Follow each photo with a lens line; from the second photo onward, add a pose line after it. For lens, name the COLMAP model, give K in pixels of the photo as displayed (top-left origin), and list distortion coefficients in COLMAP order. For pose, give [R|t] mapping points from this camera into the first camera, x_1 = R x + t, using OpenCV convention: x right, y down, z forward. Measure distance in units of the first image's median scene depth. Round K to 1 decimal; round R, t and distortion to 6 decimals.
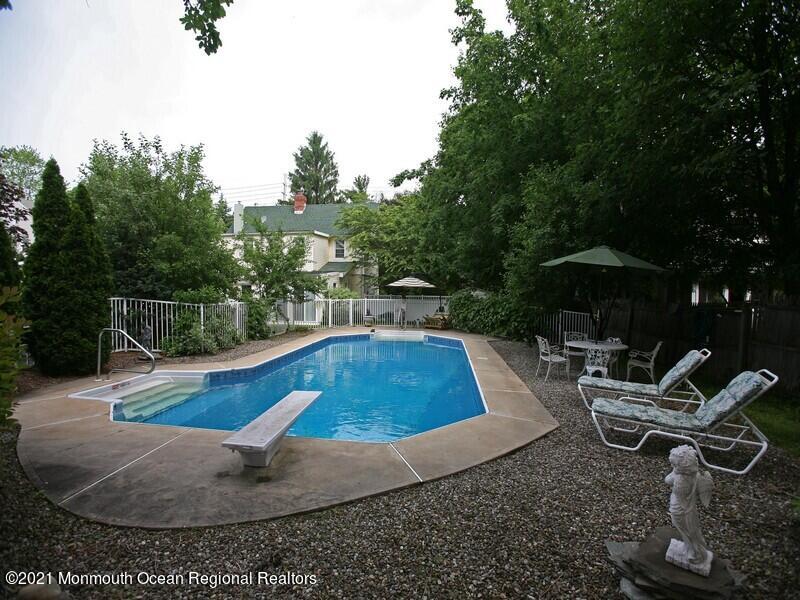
lens RADIAL K [[397.9, 0, 402.7], [0, 397.9, 285.3], [0, 0, 1]] dist [-0.077084, 0.035690]
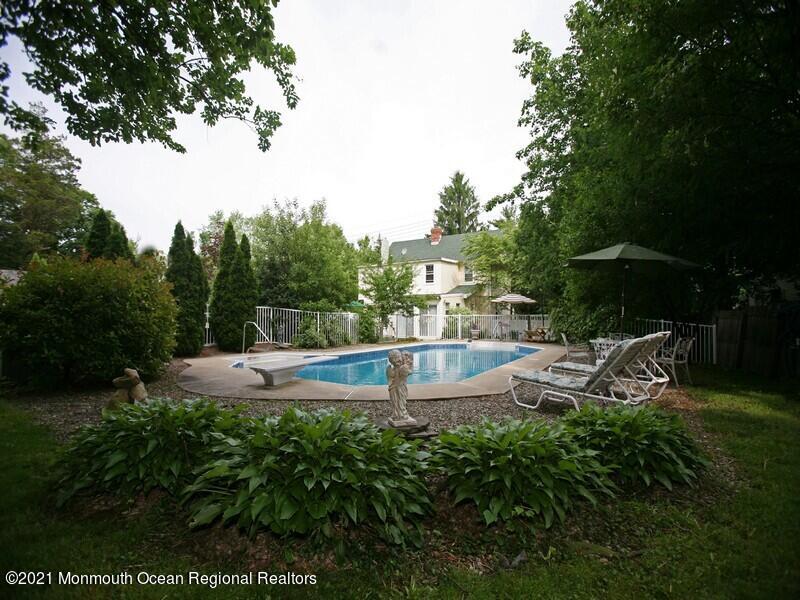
lens RADIAL K [[397.9, 0, 402.7], [0, 397.9, 285.3], [0, 0, 1]] dist [-0.077084, 0.035690]
pose [[0.893677, -0.045973, -0.446351, 0.270759], [0.008433, 0.996283, -0.085731, 0.054301], [0.448633, 0.072852, 0.890742, -0.085619]]
